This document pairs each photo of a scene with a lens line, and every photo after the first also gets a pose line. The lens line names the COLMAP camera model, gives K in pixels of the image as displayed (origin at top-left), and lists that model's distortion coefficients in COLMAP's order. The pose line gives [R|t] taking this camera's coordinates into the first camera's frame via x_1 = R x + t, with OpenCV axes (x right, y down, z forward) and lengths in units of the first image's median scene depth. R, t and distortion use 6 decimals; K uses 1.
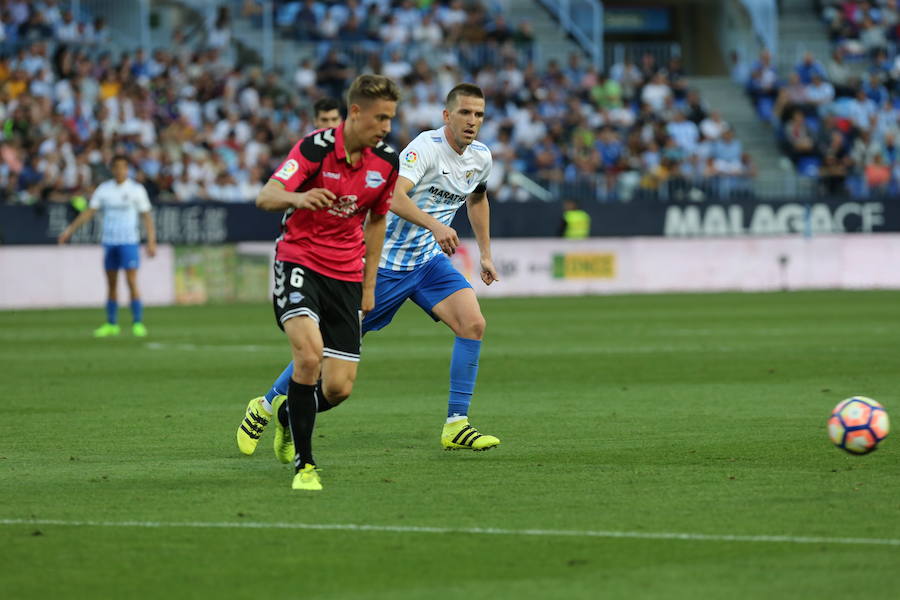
lens RADIAL K [[363.1, 0, 450.0], [0, 363.1, 300.0], [0, 0, 1]] dist [-0.000530, -0.000193]
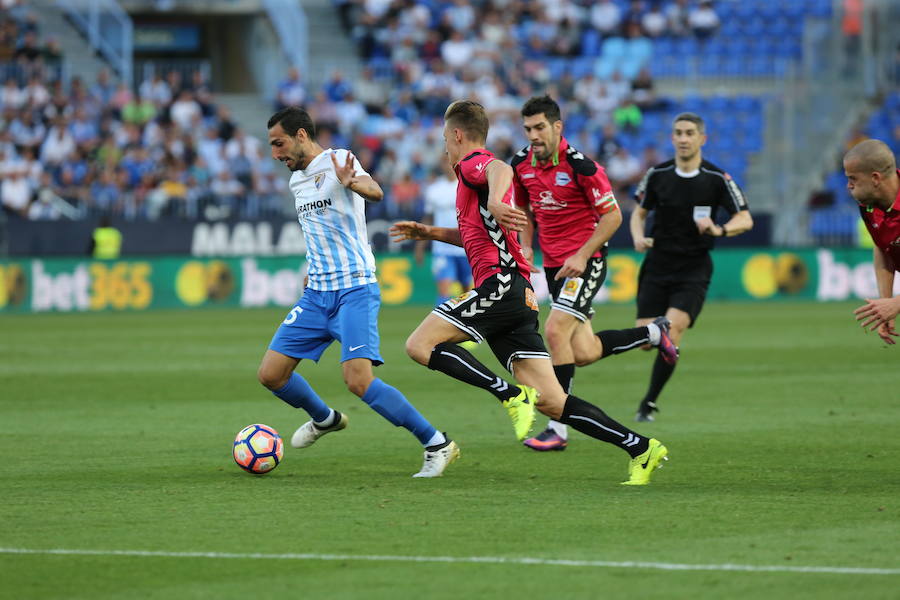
lens RADIAL K [[363.1, 0, 450.0], [0, 363.1, 300.0], [0, 0, 1]] dist [-0.000530, -0.000193]
pose [[0.999941, -0.002206, 0.010648, 1.289970], [0.002228, 0.999995, -0.002029, -0.045592], [-0.010643, 0.002053, 0.999941, -0.005964]]
